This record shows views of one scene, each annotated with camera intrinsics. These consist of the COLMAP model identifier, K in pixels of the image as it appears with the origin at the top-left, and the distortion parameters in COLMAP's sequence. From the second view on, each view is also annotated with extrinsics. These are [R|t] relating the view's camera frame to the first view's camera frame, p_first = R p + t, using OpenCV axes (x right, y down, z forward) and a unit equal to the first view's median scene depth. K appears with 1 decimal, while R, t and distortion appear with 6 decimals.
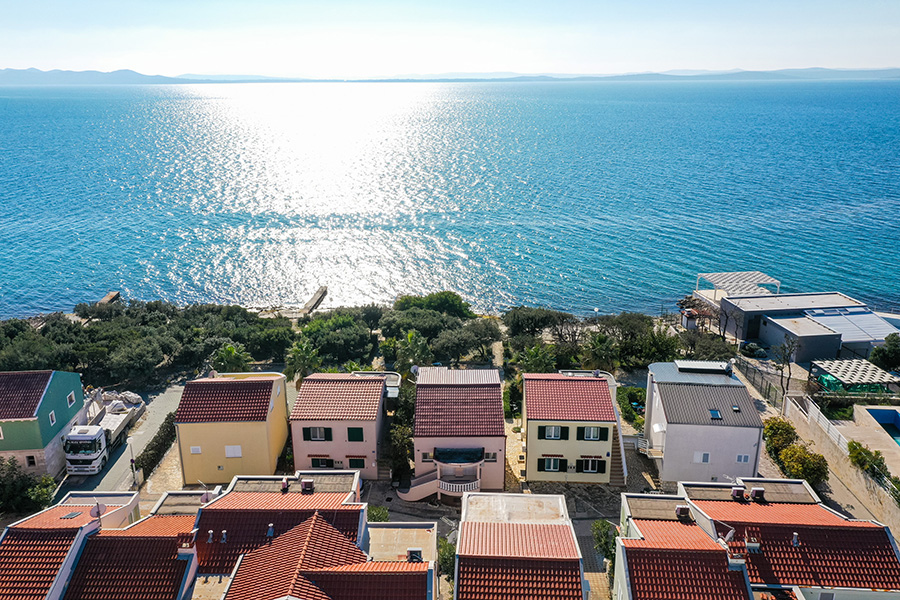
lens RADIAL K [[720.7, 0, 451.3], [0, 720.7, 301.7], [0, 0, 1]] dist [0.007377, 0.002375]
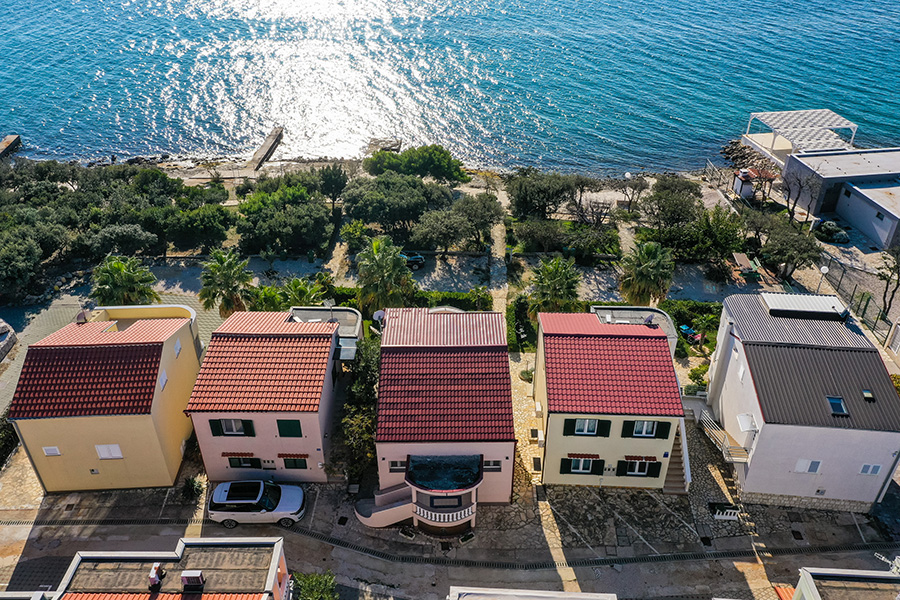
lens RADIAL K [[720.7, 0, 449.4], [0, 720.7, 295.8], [0, 0, 1]] dist [0.007377, 0.002375]
pose [[0.999952, -0.003668, 0.009083, 0.007277], [0.001158, 0.965001, 0.262245, -0.085682], [-0.009727, -0.262222, 0.964959, 0.305152]]
